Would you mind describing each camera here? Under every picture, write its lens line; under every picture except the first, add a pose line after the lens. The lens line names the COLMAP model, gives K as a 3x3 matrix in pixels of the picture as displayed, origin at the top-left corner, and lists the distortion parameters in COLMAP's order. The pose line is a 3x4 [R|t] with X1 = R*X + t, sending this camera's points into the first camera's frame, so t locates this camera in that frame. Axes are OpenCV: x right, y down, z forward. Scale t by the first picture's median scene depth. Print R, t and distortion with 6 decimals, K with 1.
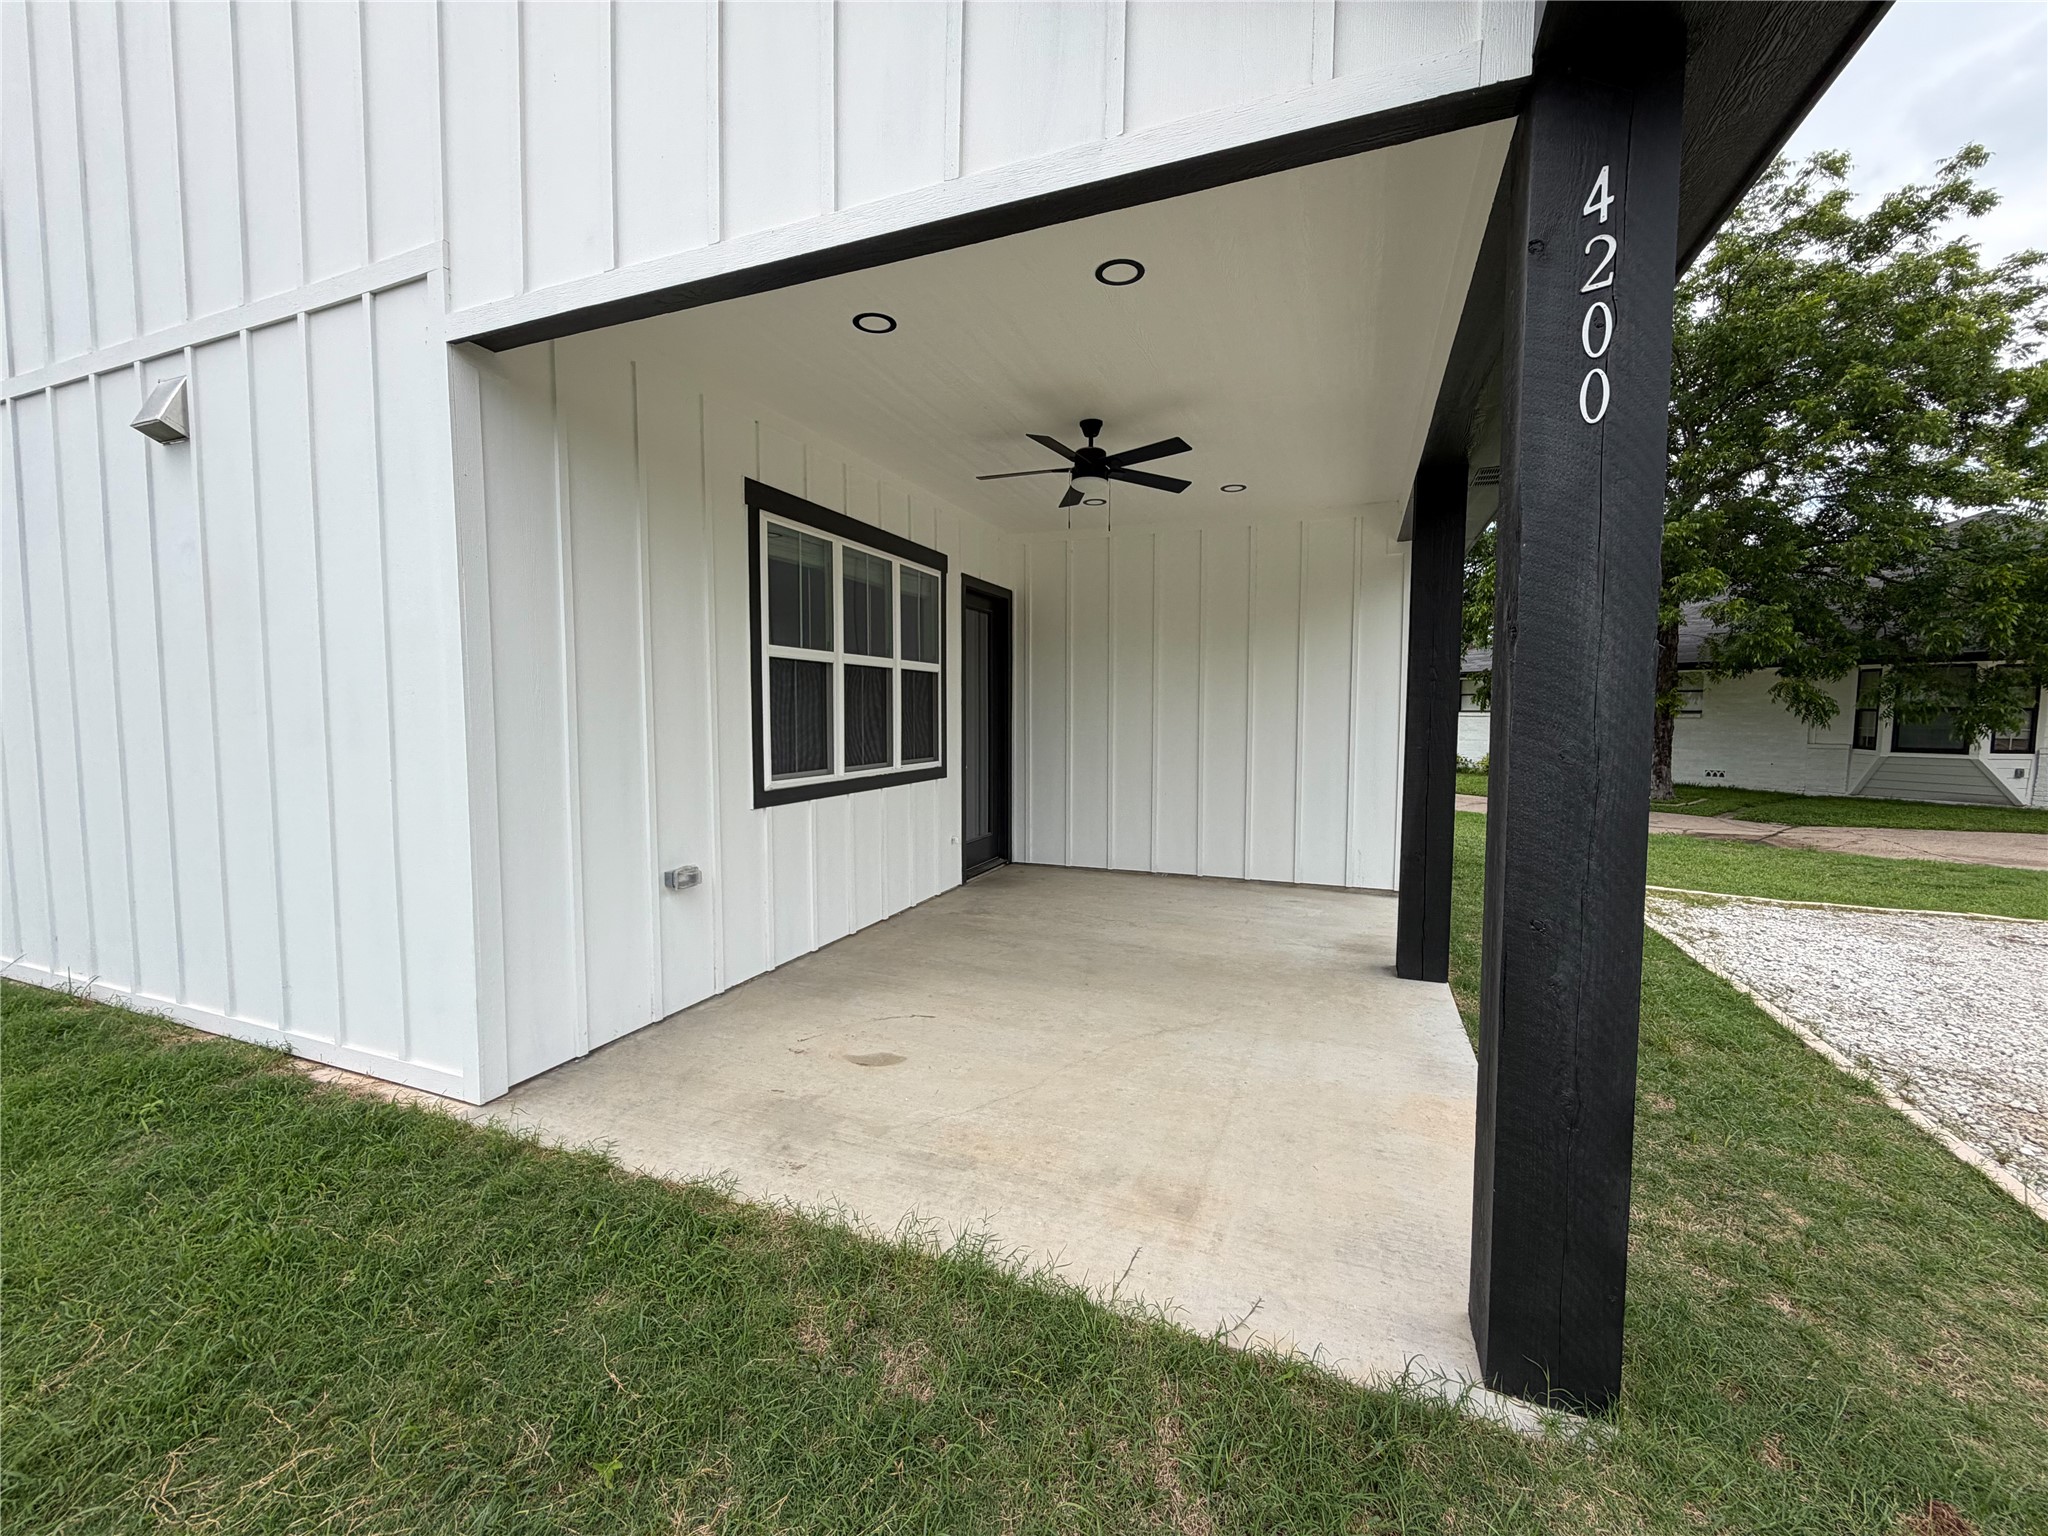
lens RADIAL K [[832.3, 0, 1015.1], [0, 832.3, 760.9], [0, 0, 1]] dist [0.001272, -0.000033]
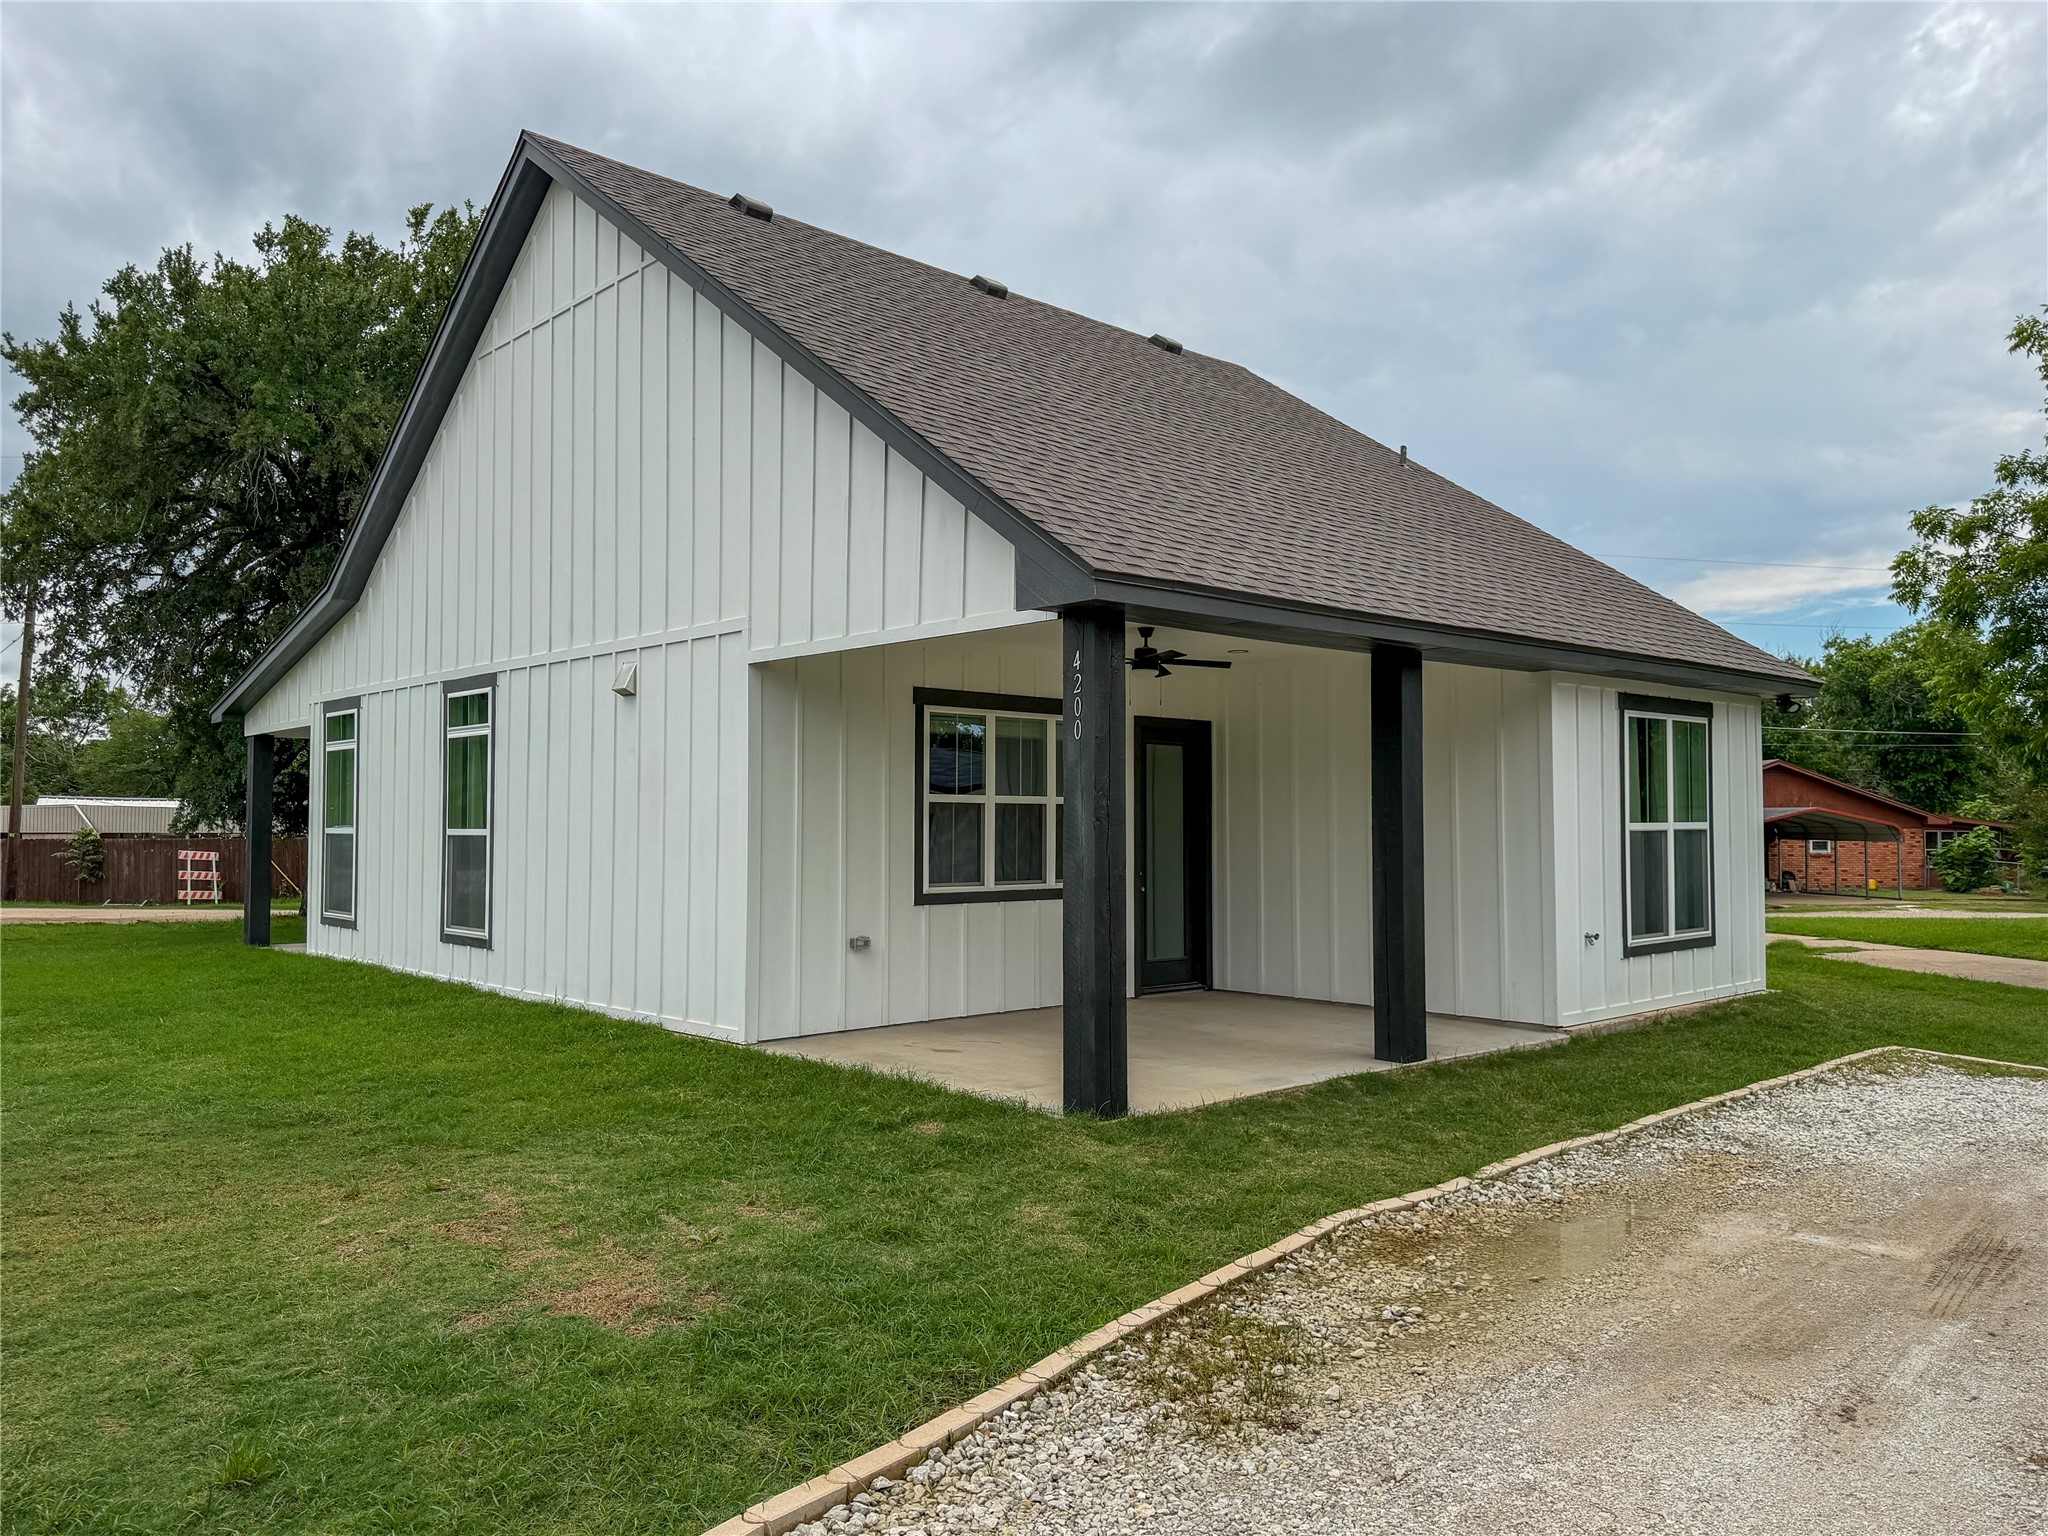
lens RADIAL K [[1489.0, 0, 1024.0], [0, 1489.0, 768.0], [0, 0, 1]] dist [0.004470, -0.000041]
pose [[0.909634, -0.017688, -0.415034, 0.967442], [-0.024790, 0.995001, -0.096738, 0.065869], [0.414671, 0.098285, 0.904648, -1.338164]]
